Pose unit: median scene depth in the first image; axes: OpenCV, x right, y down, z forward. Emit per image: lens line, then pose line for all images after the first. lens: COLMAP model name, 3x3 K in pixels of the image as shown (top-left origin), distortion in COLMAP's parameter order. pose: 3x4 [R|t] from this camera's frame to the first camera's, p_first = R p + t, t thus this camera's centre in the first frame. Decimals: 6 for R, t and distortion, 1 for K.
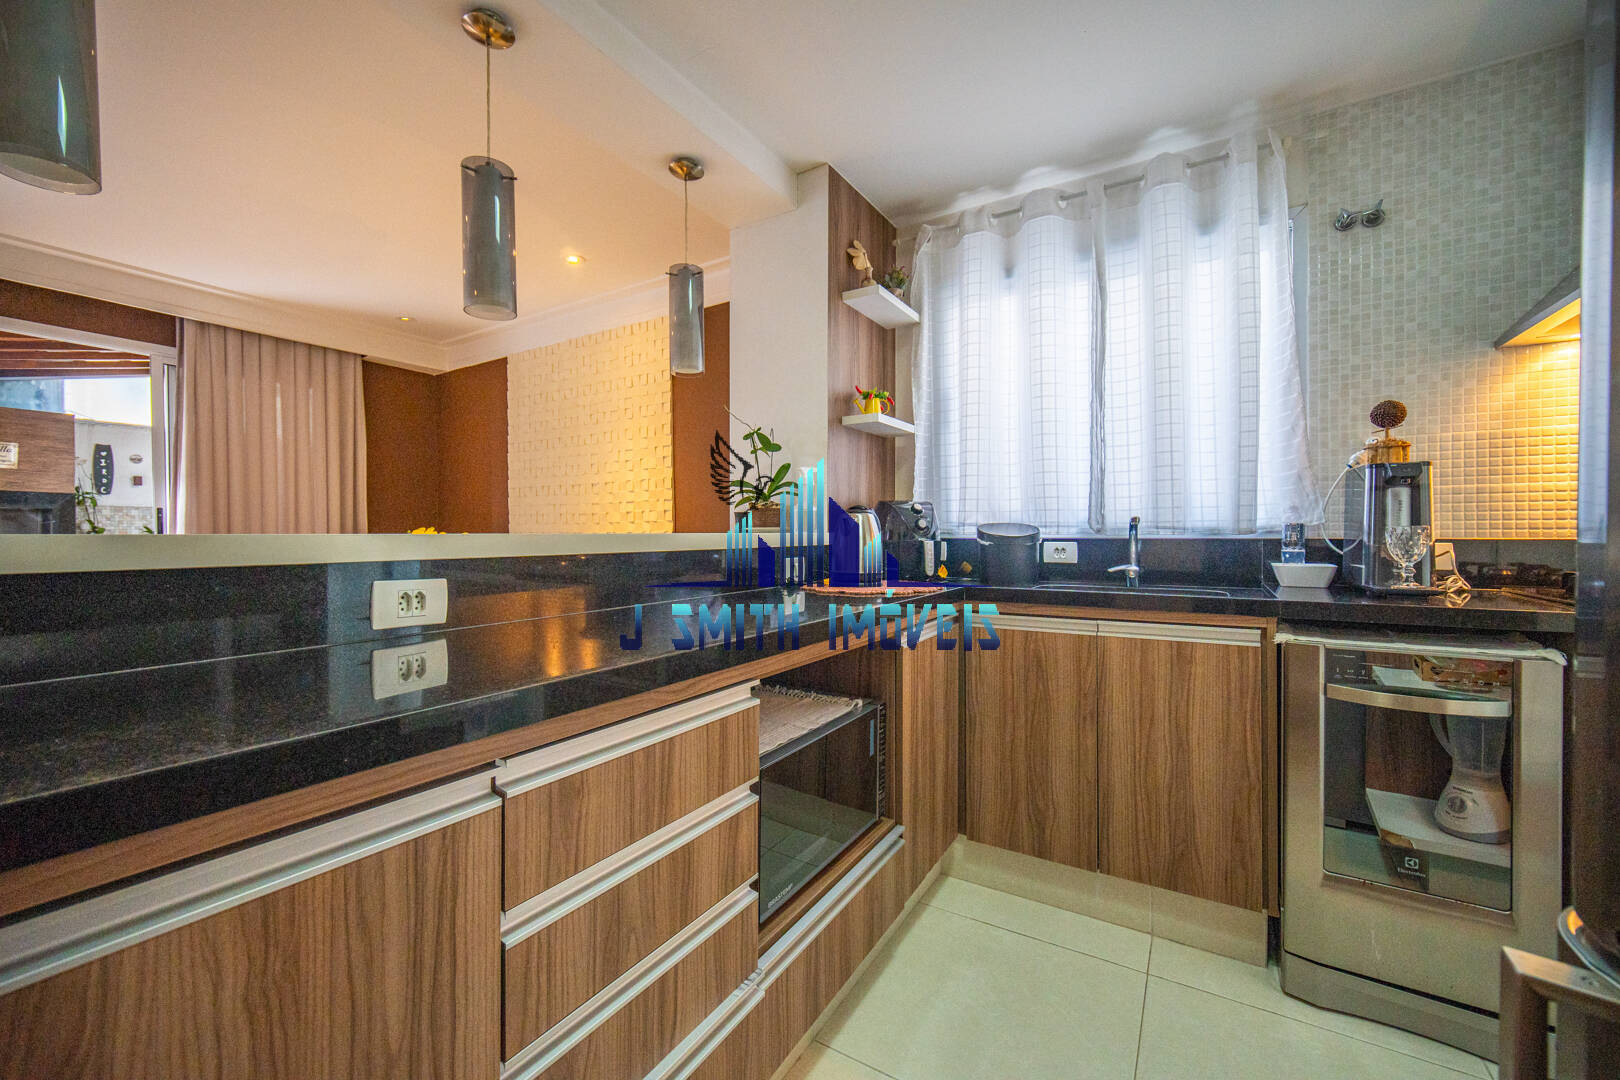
lens RADIAL K [[641.3, 0, 807.8], [0, 641.3, 535.4], [0, 0, 1]] dist [-0.001444, 0.000500]
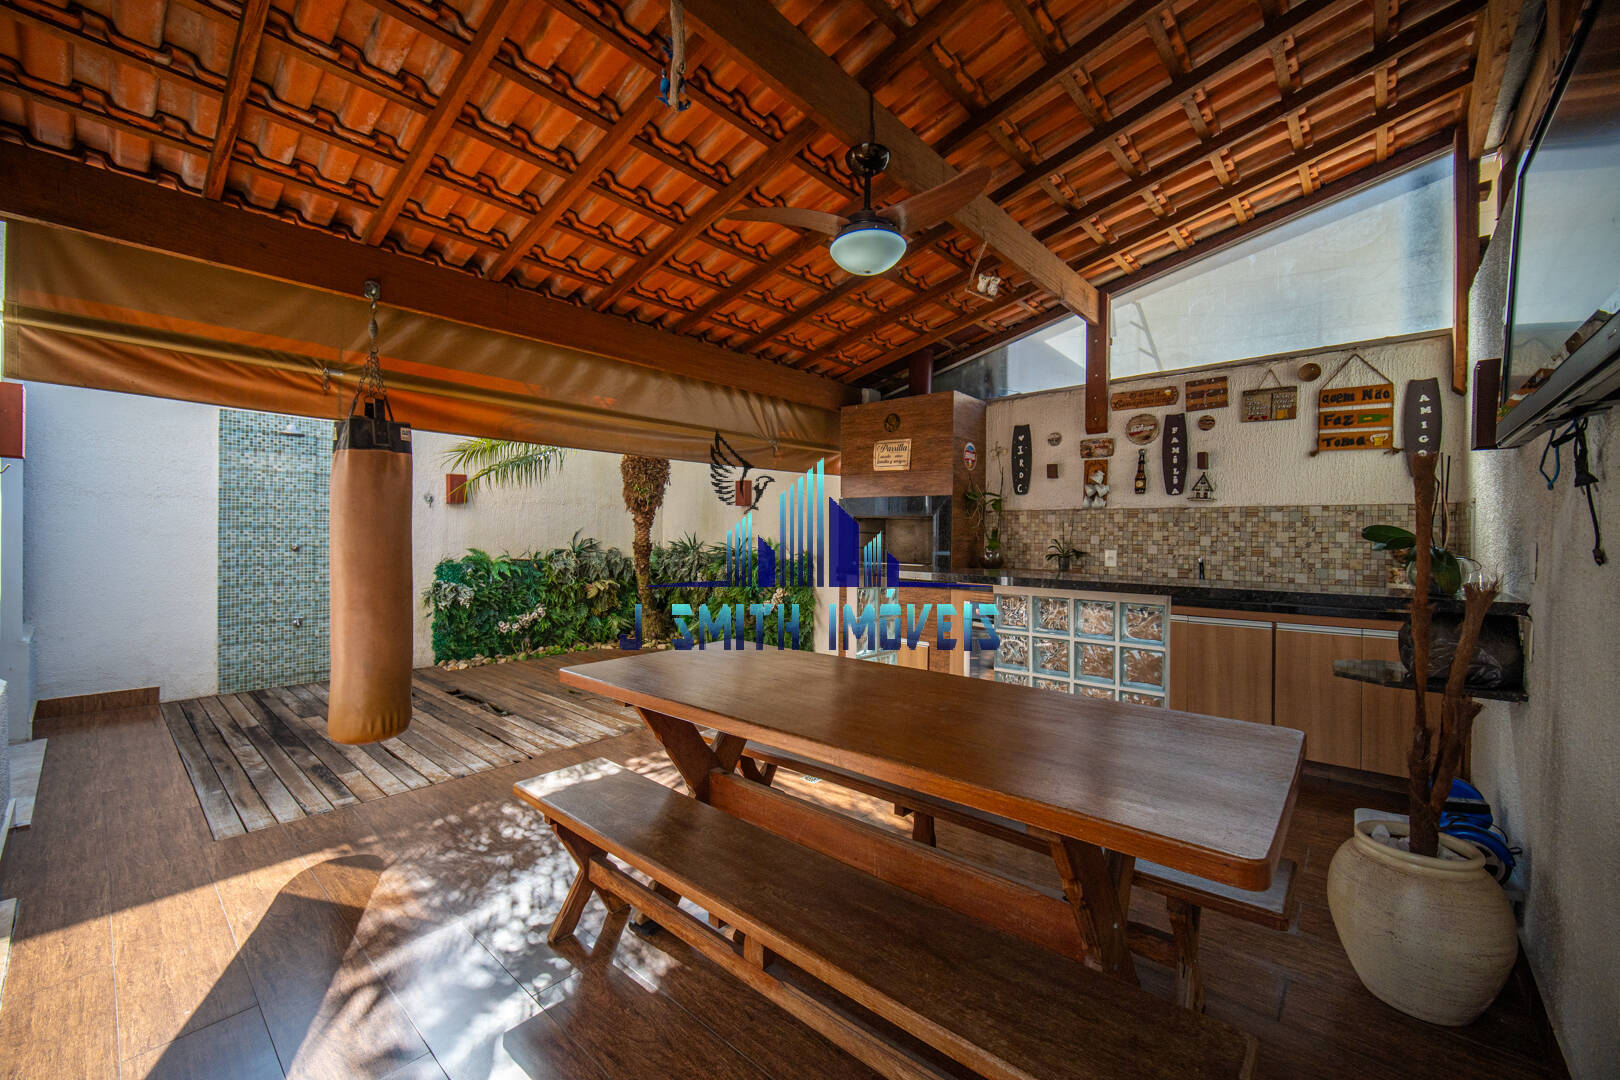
lens RADIAL K [[641.3, 0, 812.5], [0, 641.3, 539.1], [0, 0, 1]] dist [-0.001444, 0.000500]
pose [[-0.156373, 0.008437, -0.987662, -1.134349], [-0.011663, 0.999878, 0.010388, -0.059796], [0.987629, 0.013143, -0.156256, 2.838606]]
